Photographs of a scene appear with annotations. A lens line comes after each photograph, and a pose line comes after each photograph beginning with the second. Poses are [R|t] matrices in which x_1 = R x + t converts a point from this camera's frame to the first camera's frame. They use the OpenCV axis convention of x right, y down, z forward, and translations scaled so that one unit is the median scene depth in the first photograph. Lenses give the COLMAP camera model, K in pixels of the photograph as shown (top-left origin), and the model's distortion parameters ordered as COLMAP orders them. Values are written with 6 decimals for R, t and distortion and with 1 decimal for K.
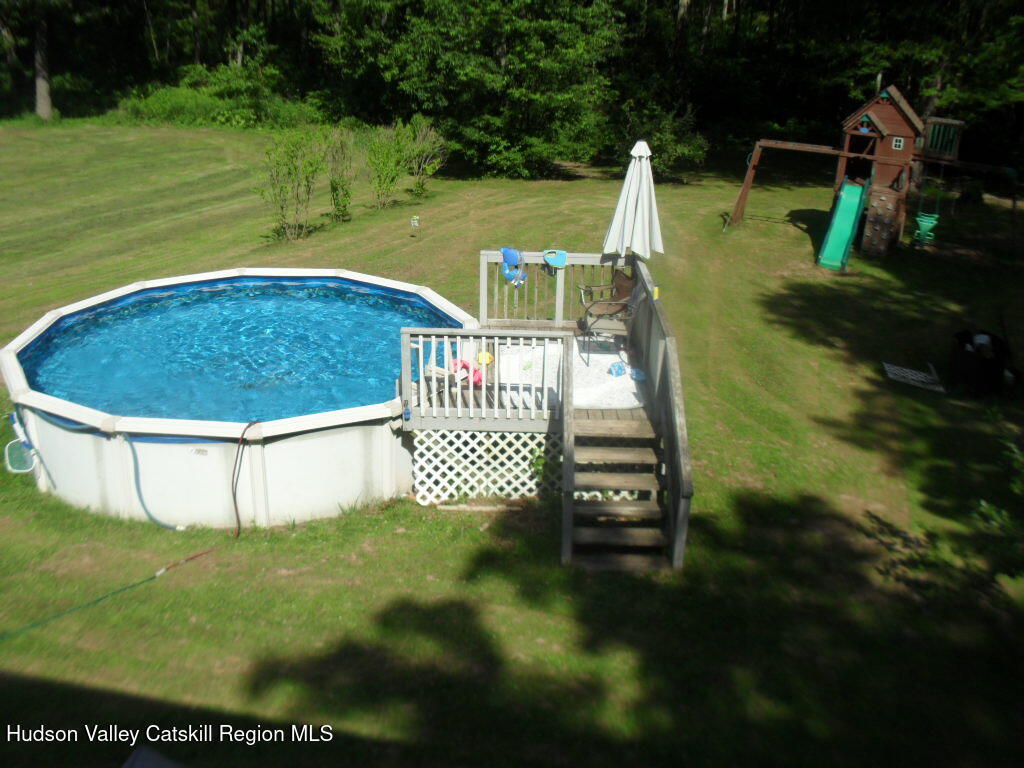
lens RADIAL K [[1068.1, 0, 512.0], [0, 1068.1, 384.0], [0, 0, 1]] dist [-0.215010, 0.265894]
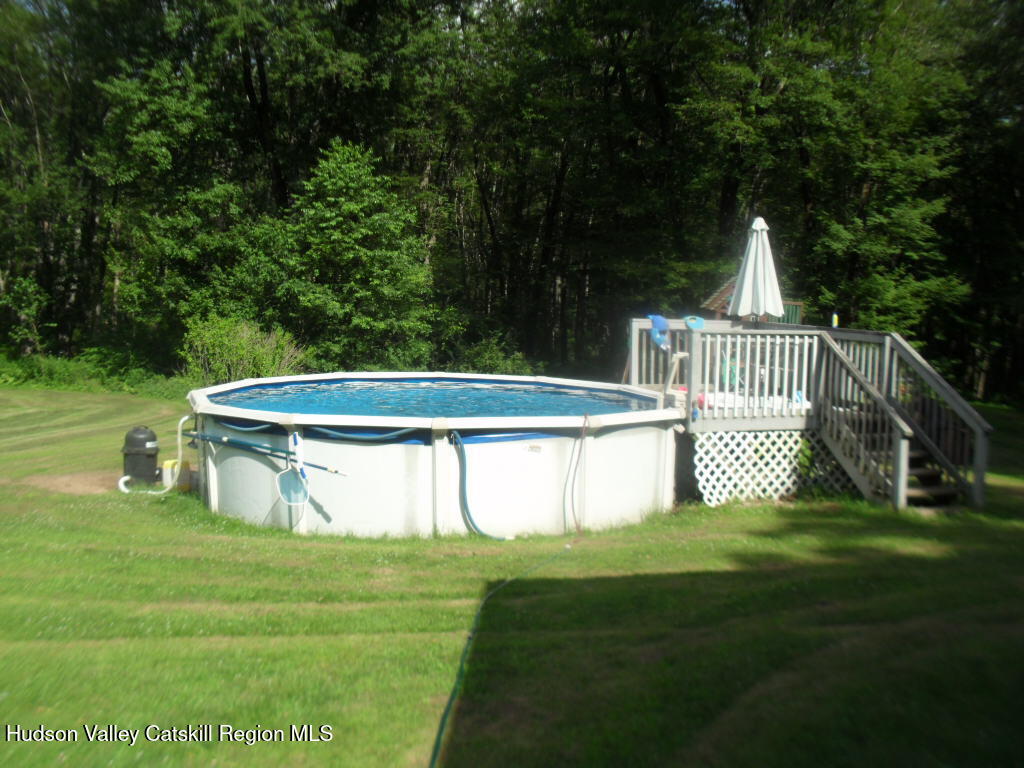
lens RADIAL K [[1068.1, 0, 512.0], [0, 1068.1, 384.0], [0, 0, 1]] dist [-0.215010, 0.265894]
pose [[0.940010, -0.031608, 0.339679, -0.259299], [0.130588, 0.953200, -0.272683, 0.108776], [-0.315163, 0.300683, 0.900146, 0.048759]]
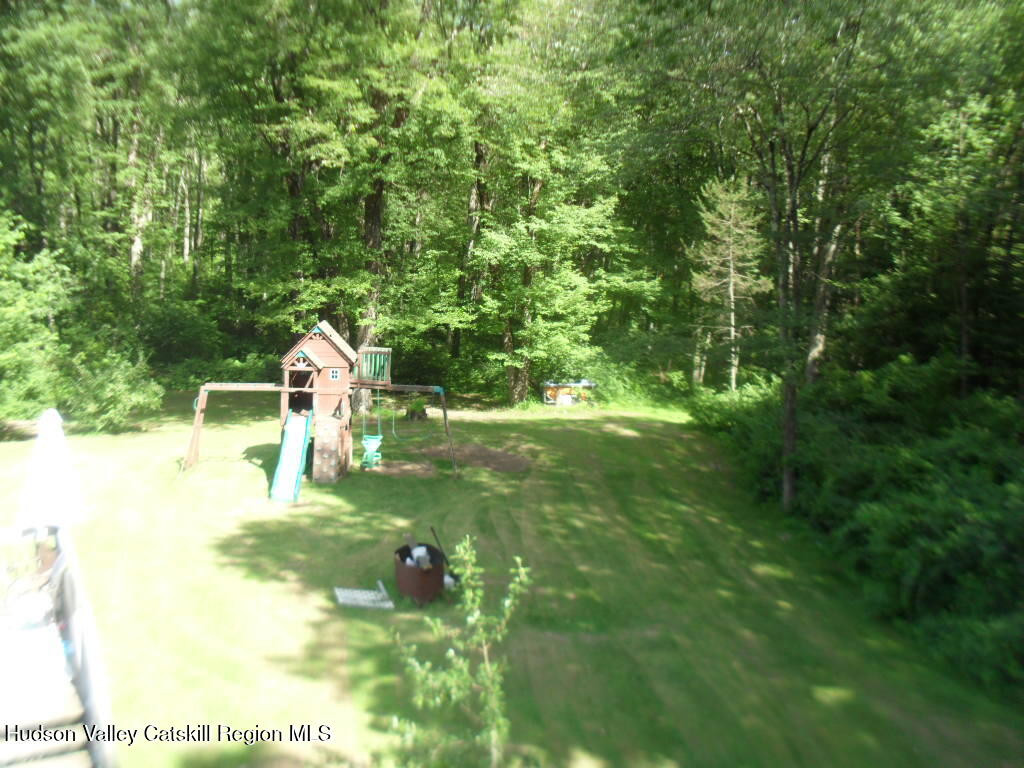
lens RADIAL K [[1068.1, 0, 512.0], [0, 1068.1, 384.0], [0, 0, 1]] dist [-0.215010, 0.265894]
pose [[0.891384, -0.085012, 0.445206, 0.049239], [0.176344, 0.969908, -0.167870, -0.008146], [-0.417538, 0.228146, 0.879552, -0.029956]]
